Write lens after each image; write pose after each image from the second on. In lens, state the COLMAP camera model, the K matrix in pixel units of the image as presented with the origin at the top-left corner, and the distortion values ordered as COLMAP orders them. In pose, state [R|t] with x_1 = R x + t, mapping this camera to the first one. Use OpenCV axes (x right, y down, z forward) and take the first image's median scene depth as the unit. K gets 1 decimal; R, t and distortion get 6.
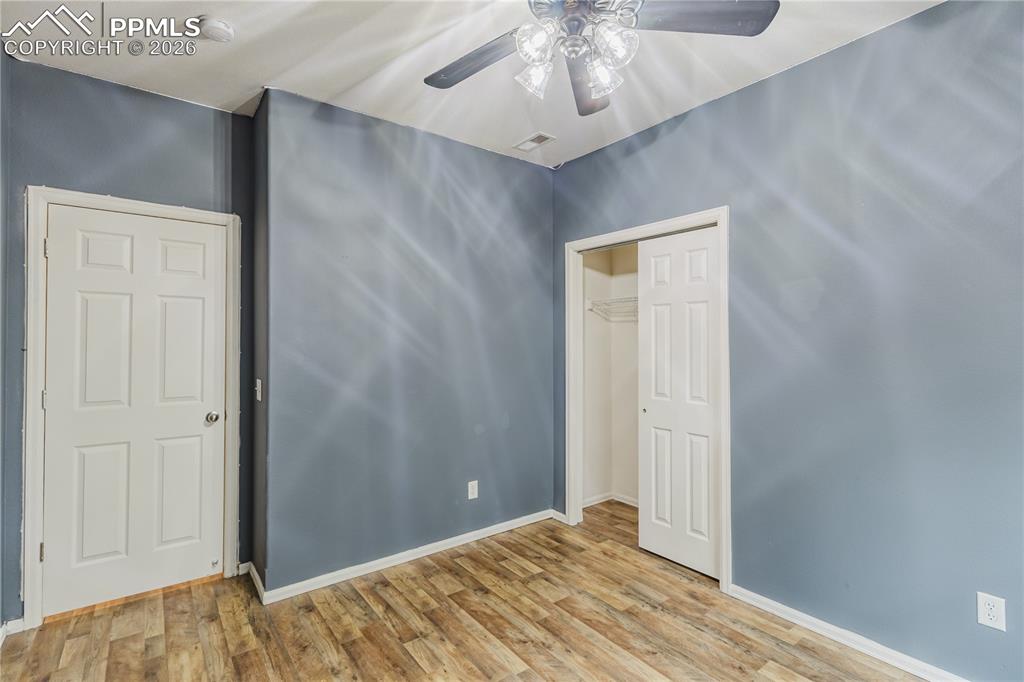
lens RADIAL K [[469.3, 0, 509.8], [0, 469.3, 340.7], [0, 0, 1]] dist [-0.005116, 0.000336]
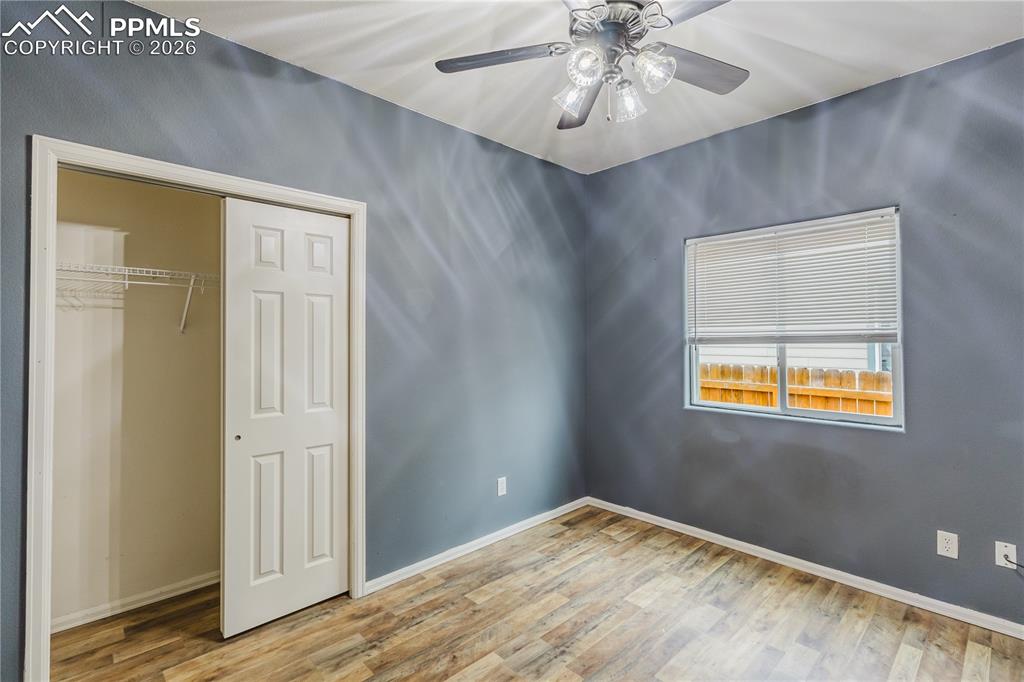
lens RADIAL K [[469.3, 0, 509.5], [0, 469.3, 333.1], [0, 0, 1]] dist [-0.005116, 0.000336]
pose [[-0.100436, 0.011636, 0.994875, -0.585435], [0.006619, 0.999917, -0.011026, 0.001426], [-0.994921, 0.005477, -0.100505, 0.837771]]
